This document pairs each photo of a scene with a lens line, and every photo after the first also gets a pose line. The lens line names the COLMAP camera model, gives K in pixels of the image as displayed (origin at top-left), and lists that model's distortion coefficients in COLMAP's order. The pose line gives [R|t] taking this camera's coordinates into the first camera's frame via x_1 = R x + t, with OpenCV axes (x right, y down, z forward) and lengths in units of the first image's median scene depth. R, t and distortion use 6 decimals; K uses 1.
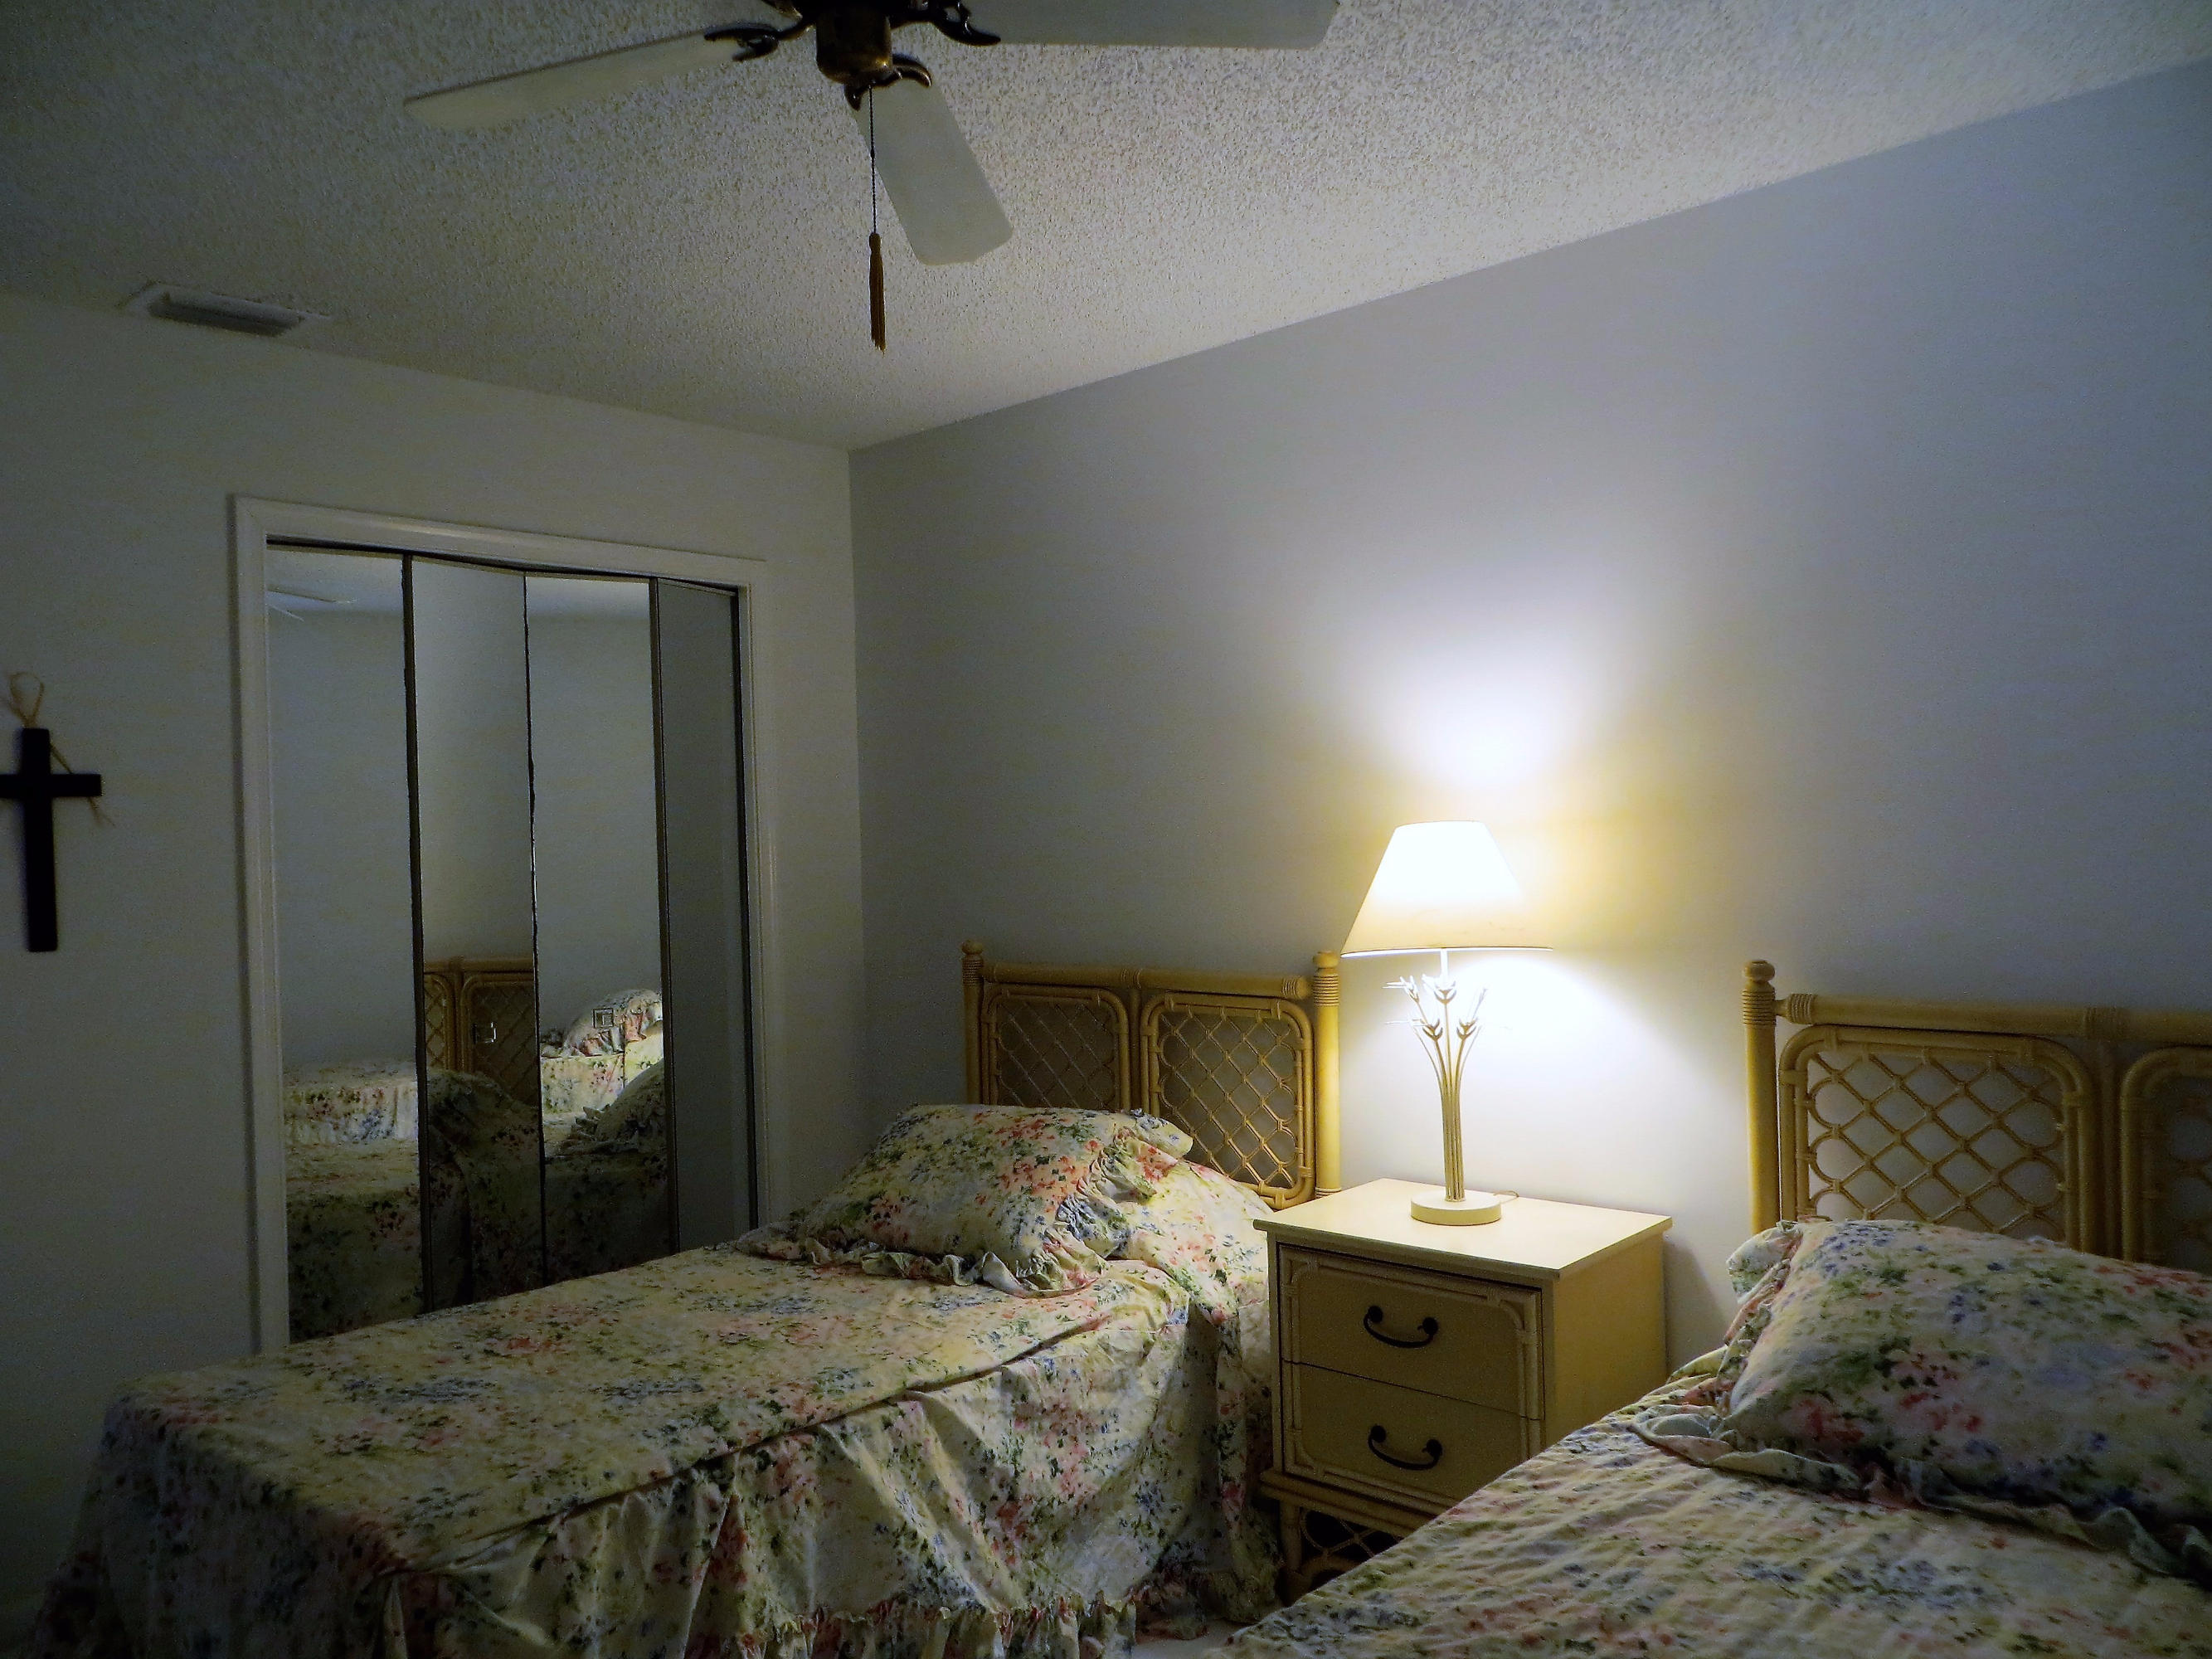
lens RADIAL K [[1627.1, 0, 1117.9], [0, 1627.1, 821.6], [0, 0, 1]] dist [-0.025936, 0.000437]
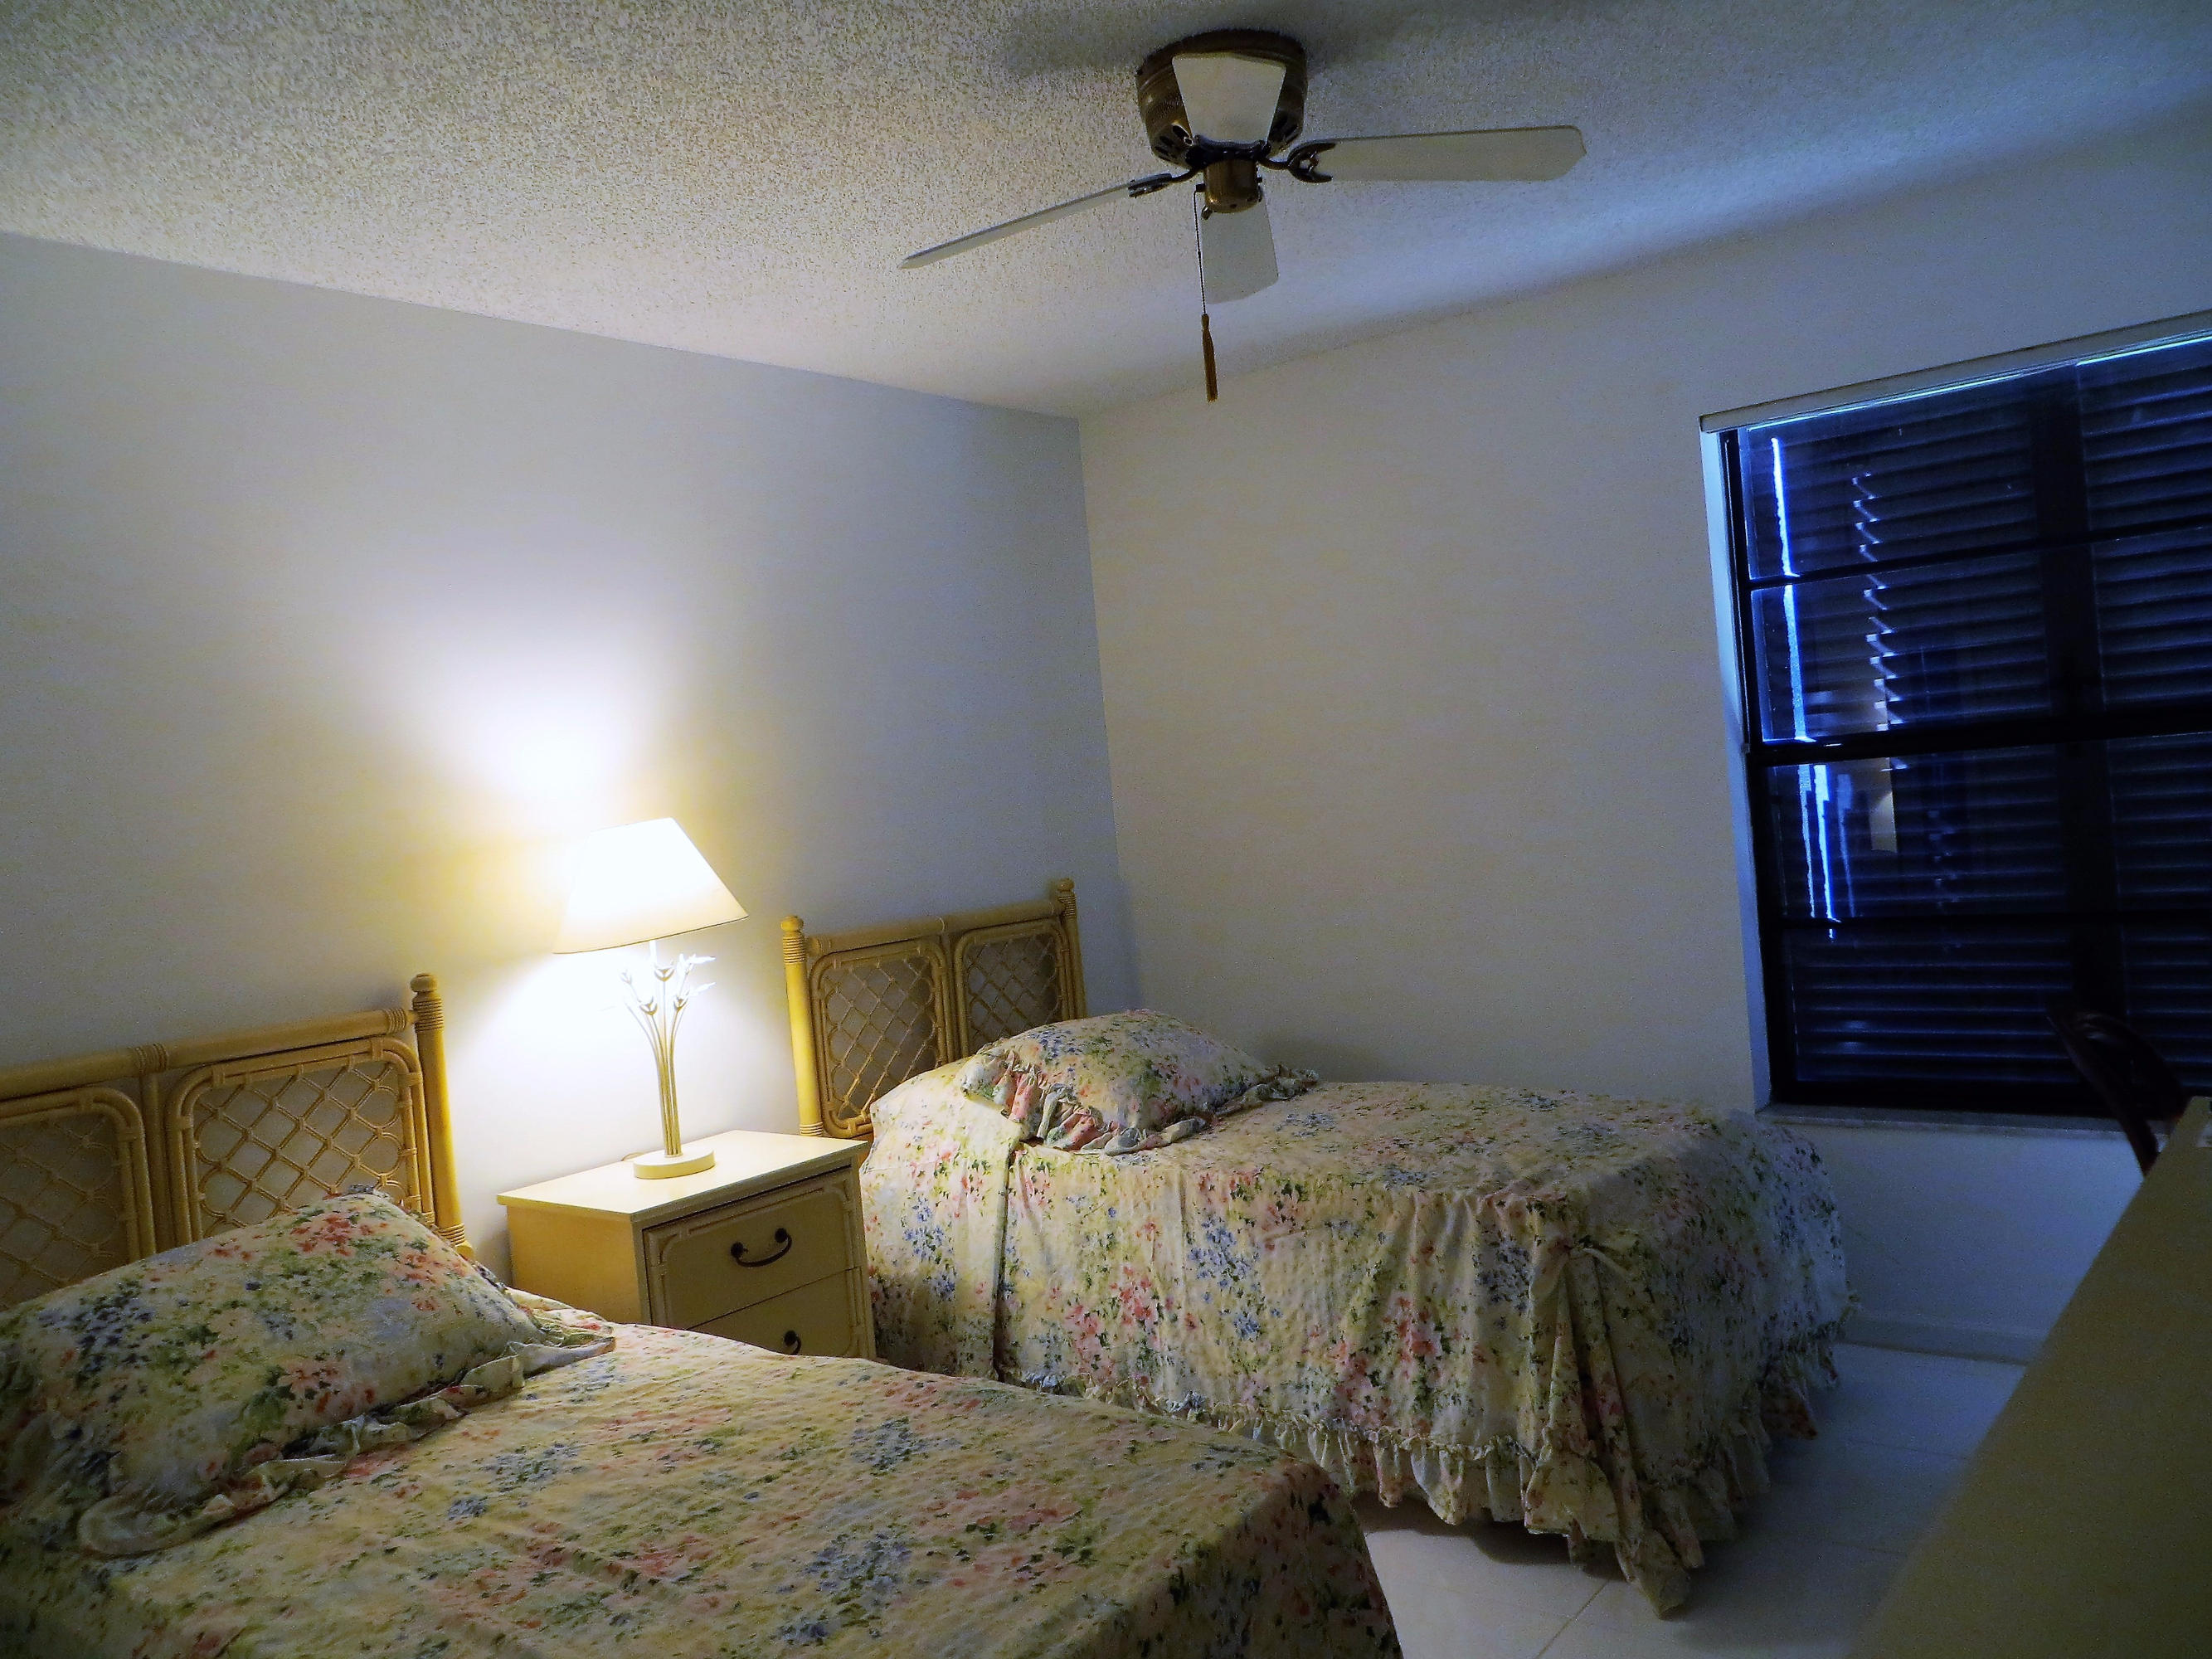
lens RADIAL K [[1639.2, 0, 1105.0], [0, 1639.2, 762.1], [0, 0, 1]] dist [-0.031718, 0.001432]
pose [[-0.045526, 0.052536, 0.997581, -1.026187], [0.087333, 0.995002, -0.048415, 0.048556], [-0.995138, 0.084917, -0.049887, 0.811433]]
